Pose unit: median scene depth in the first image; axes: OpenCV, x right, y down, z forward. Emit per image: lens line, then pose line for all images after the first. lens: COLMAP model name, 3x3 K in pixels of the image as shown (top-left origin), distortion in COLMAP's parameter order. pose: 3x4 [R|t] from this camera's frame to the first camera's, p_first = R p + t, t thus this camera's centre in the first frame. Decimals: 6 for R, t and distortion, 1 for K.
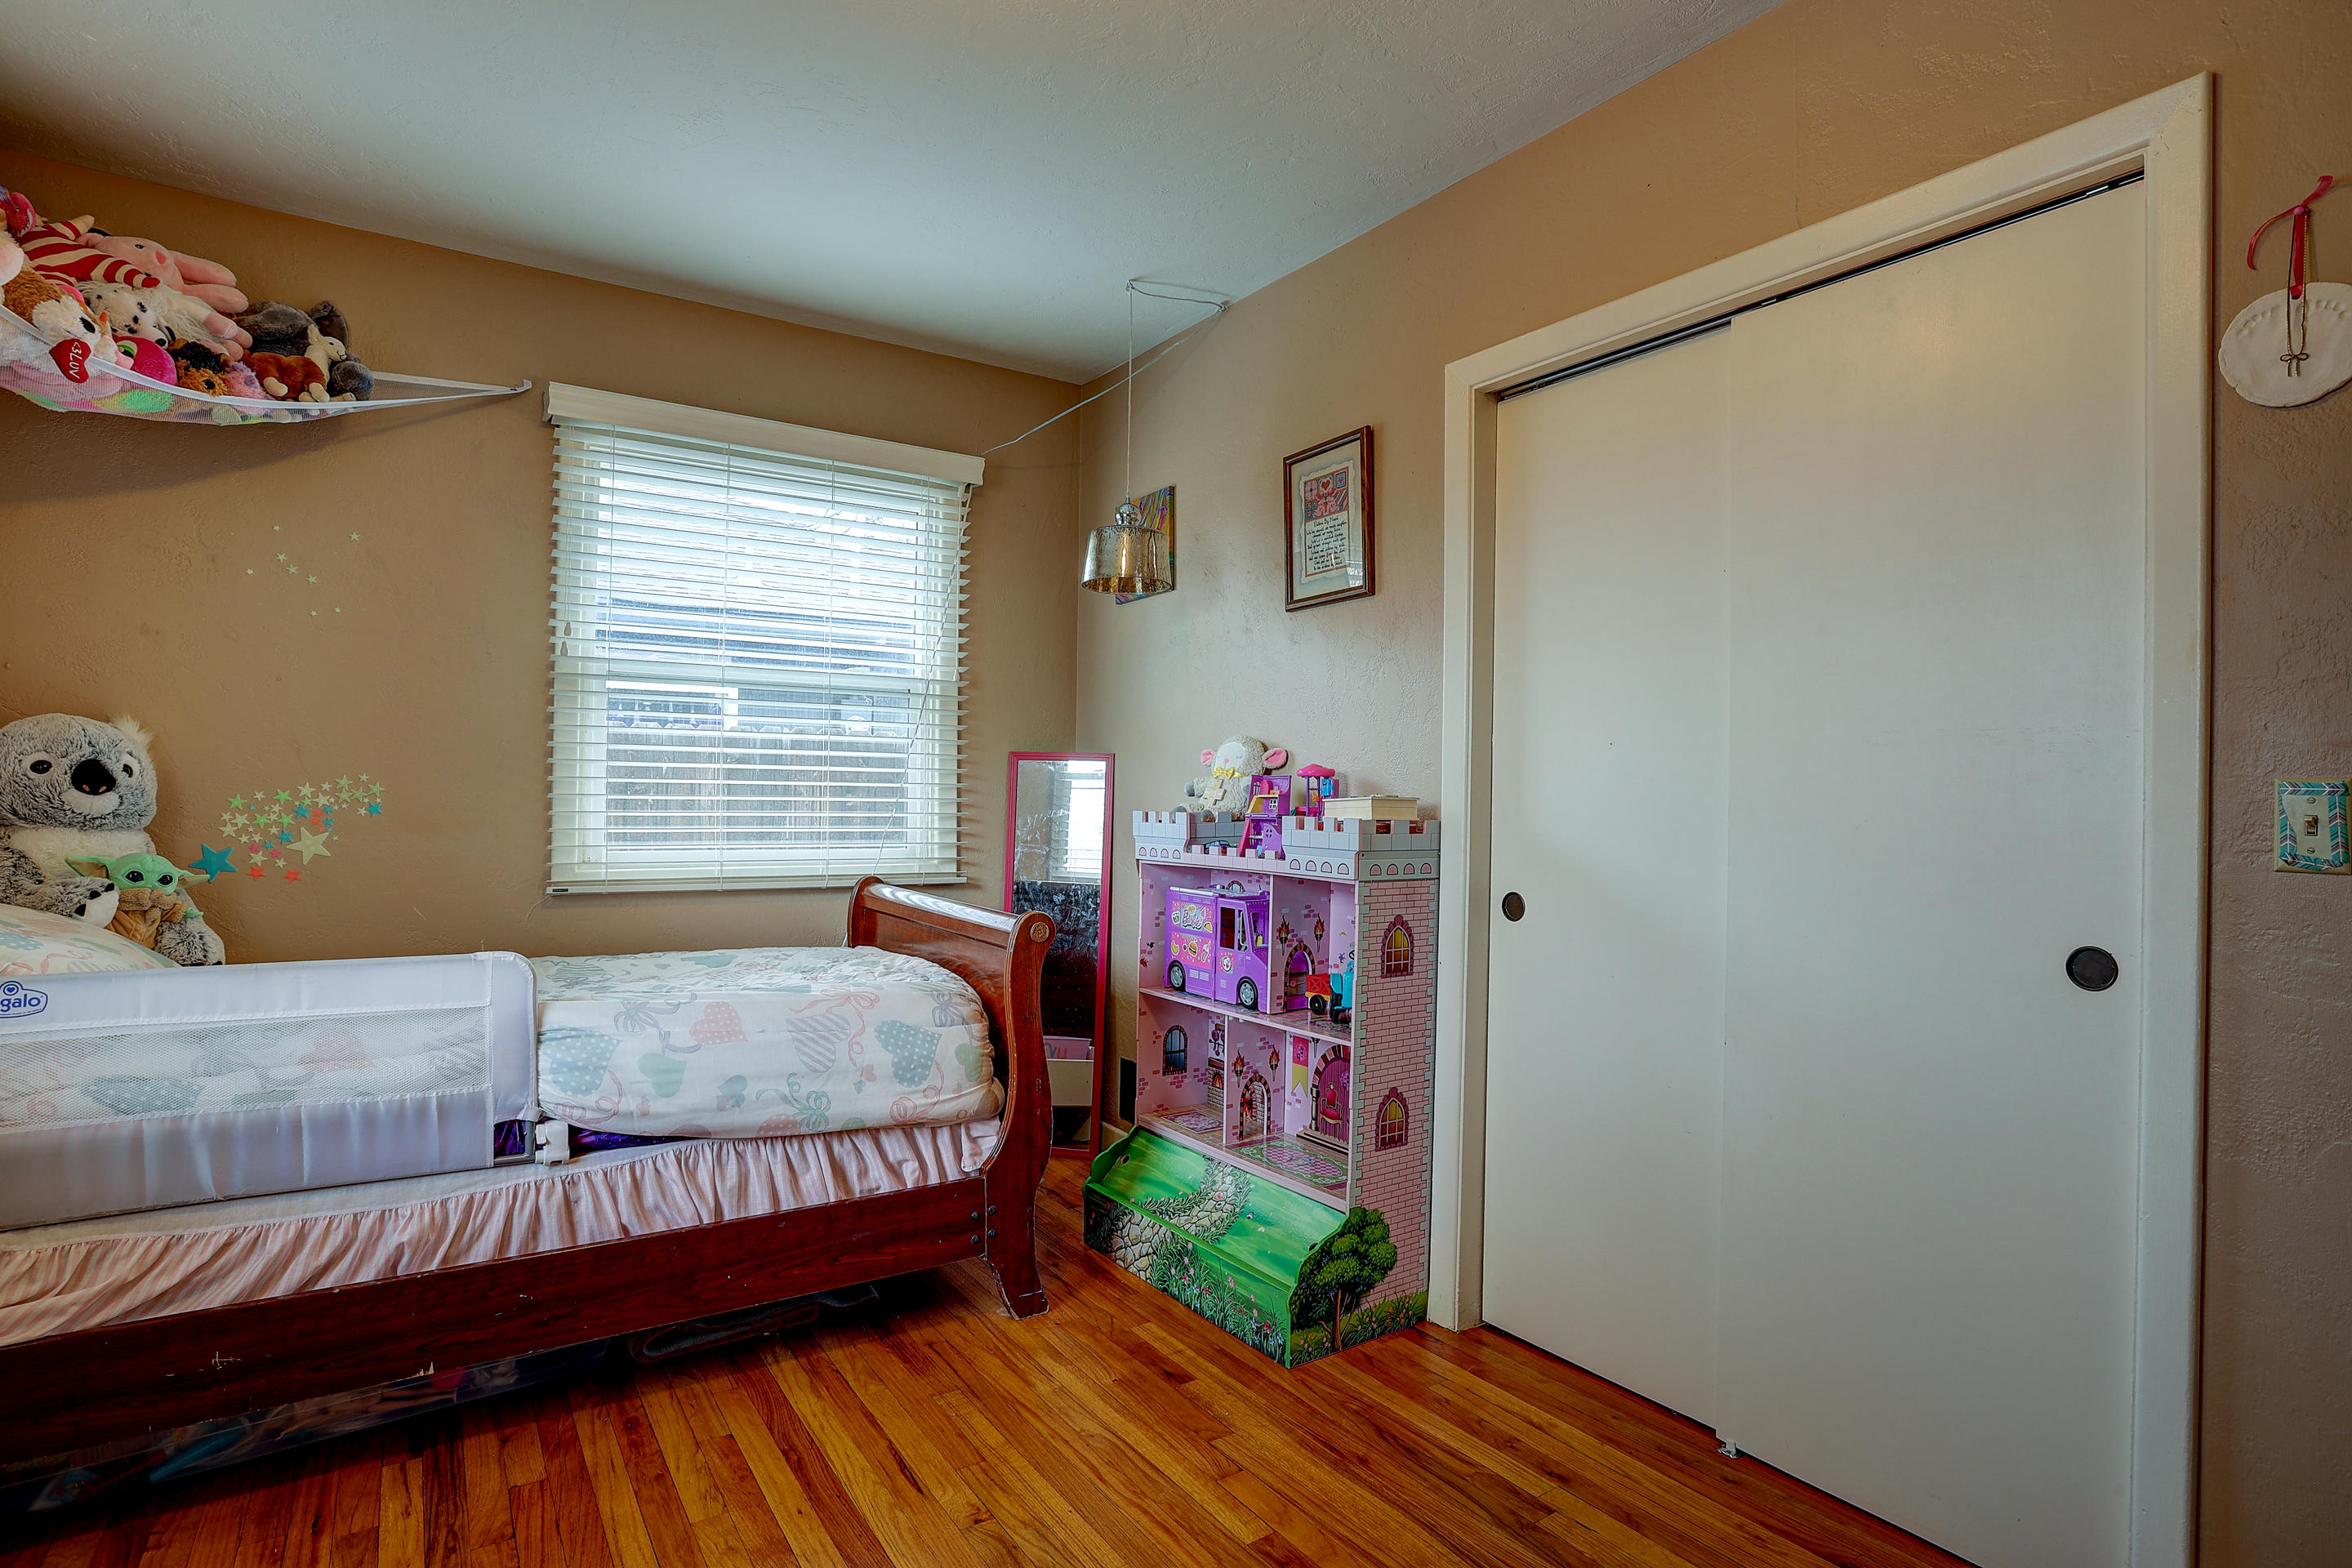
lens RADIAL K [[1176.6, 0, 1190.6], [0, 1176.6, 792.6], [0, 0, 1]] dist [-0.076650, 0.034873]
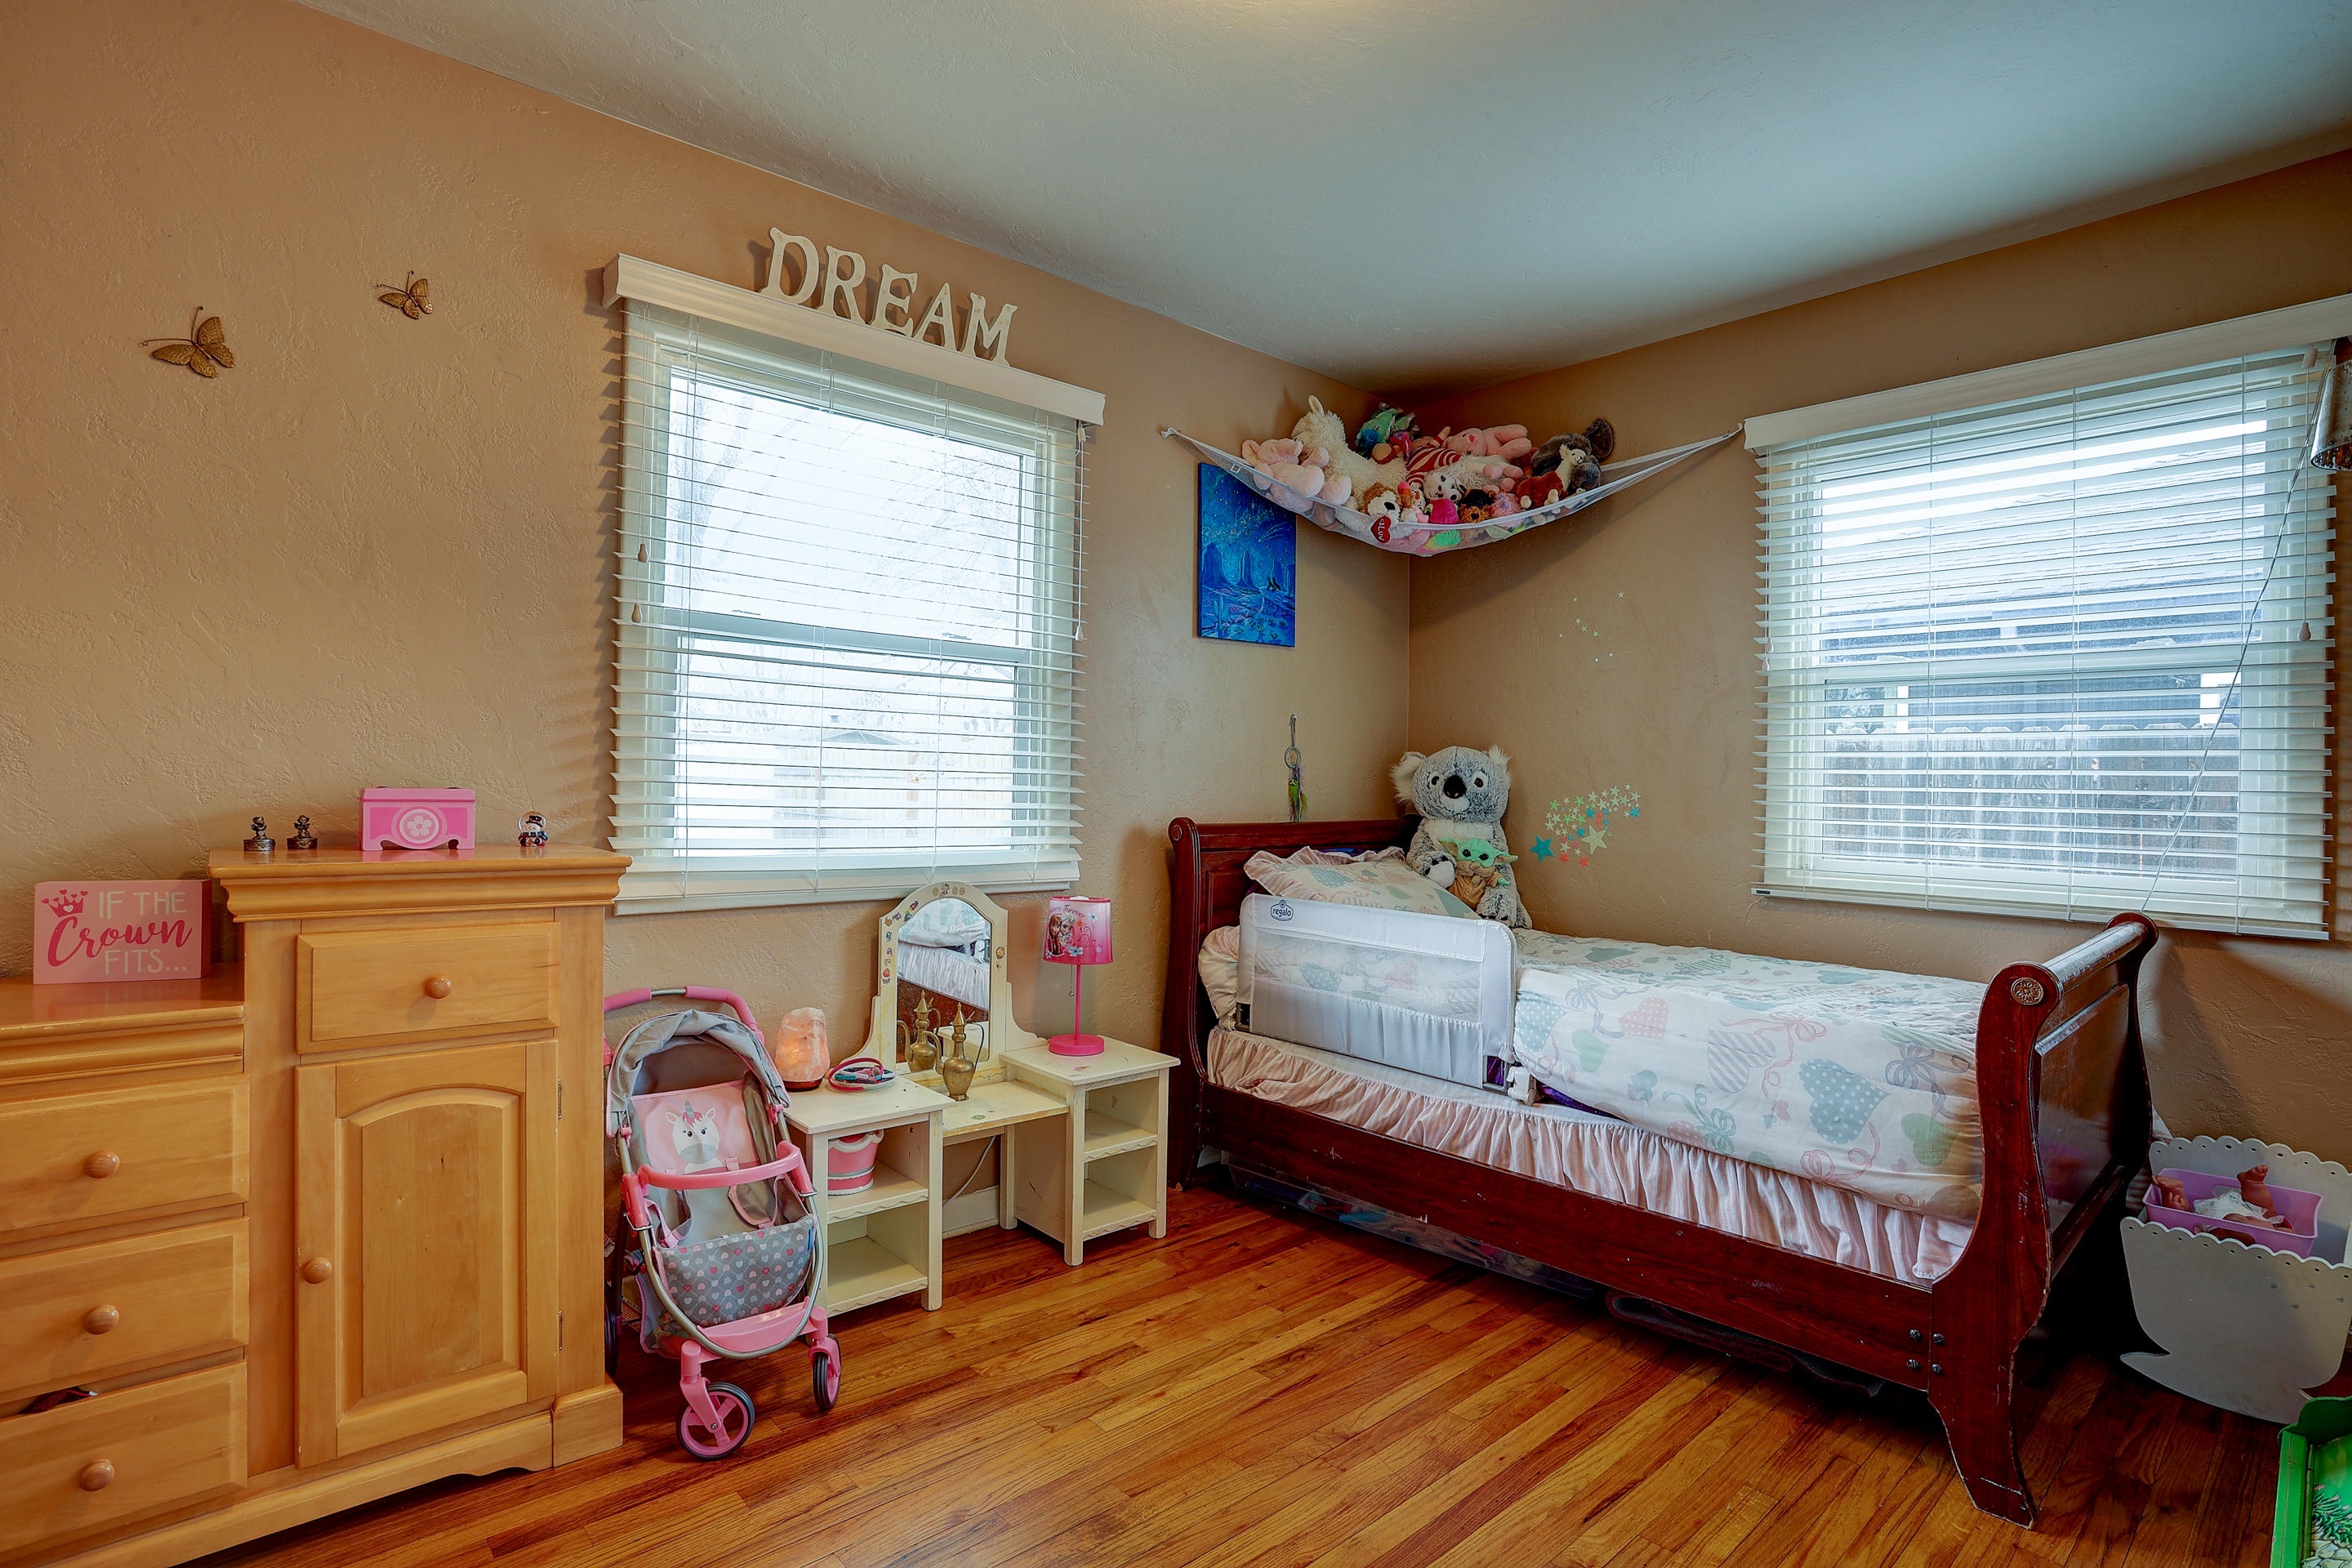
lens RADIAL K [[1140.5, 0, 1191.8], [0, 1140.5, 792.7], [0, 0, 1]] dist [-0.081500, 0.035784]
pose [[0.144202, -0.003943, -0.989540, 0.511122], [-0.012693, 0.999902, -0.005834, 0.007740], [0.989467, 0.013401, 0.144138, 0.428891]]
